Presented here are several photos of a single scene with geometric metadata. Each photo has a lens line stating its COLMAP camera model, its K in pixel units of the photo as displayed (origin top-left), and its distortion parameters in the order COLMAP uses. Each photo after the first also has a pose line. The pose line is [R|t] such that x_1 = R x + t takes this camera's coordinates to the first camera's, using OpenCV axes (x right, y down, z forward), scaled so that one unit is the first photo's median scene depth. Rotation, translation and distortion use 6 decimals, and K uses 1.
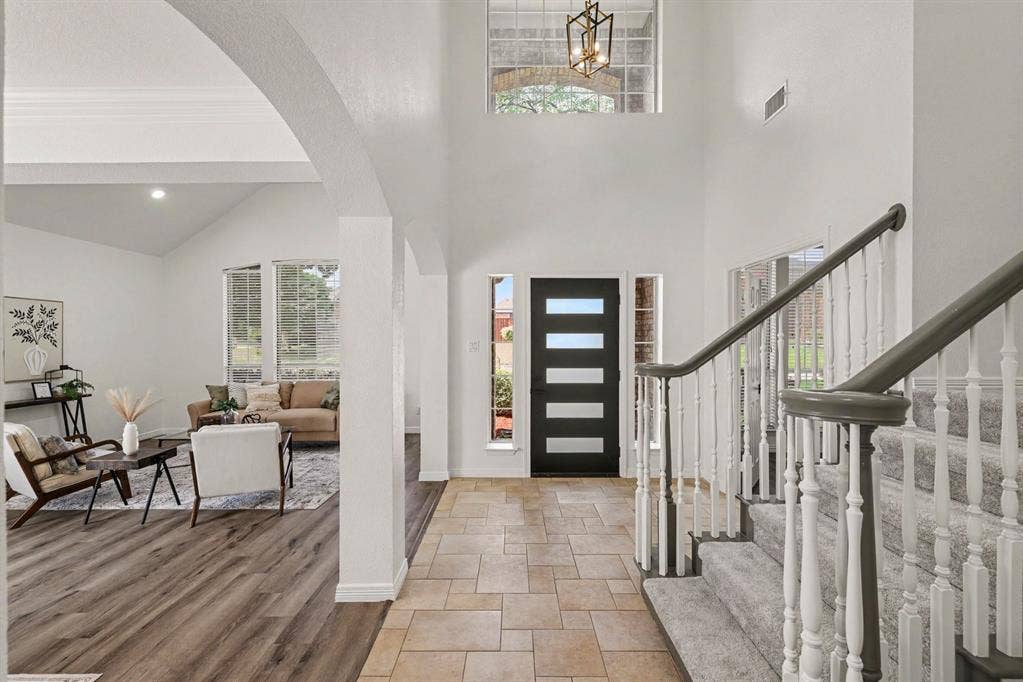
lens RADIAL K [[437.0, 0, 507.5], [0, 437.0, 341.0], [0, 0, 1]] dist [0.008442, 0.000931]
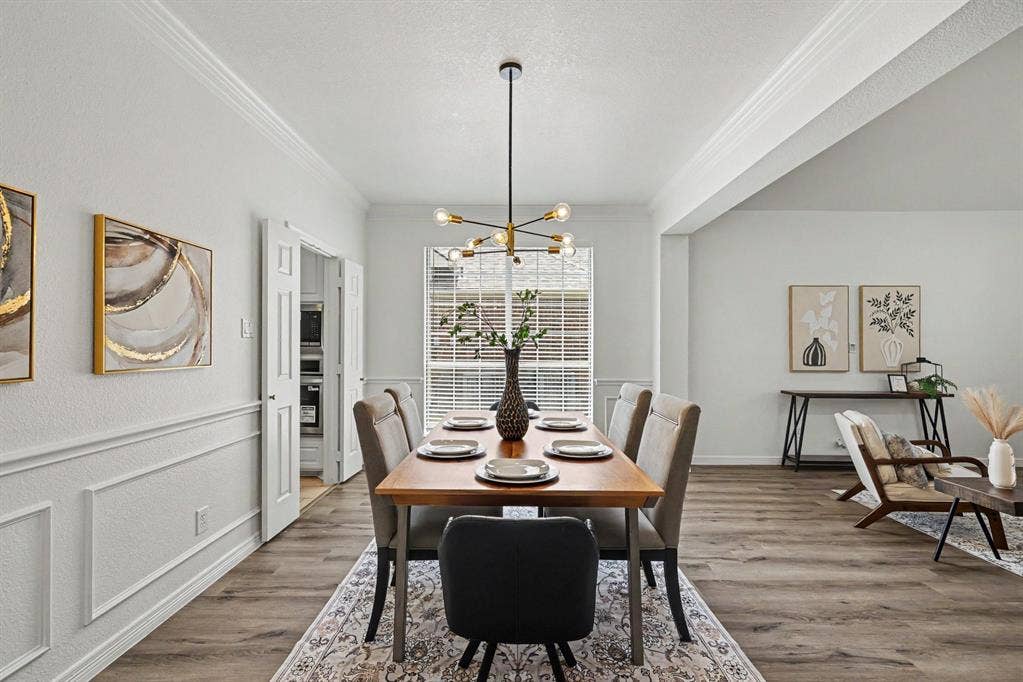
lens RADIAL K [[437.0, 0, 507.3], [0, 437.0, 342.9], [0, 0, 1]] dist [0.008442, 0.000931]
pose [[0.003999, -0.000645, -0.999992, -0.177771], [-0.000793, 0.999999, -0.000648, 0.036241], [0.999992, 0.000795, 0.003998, 0.233756]]
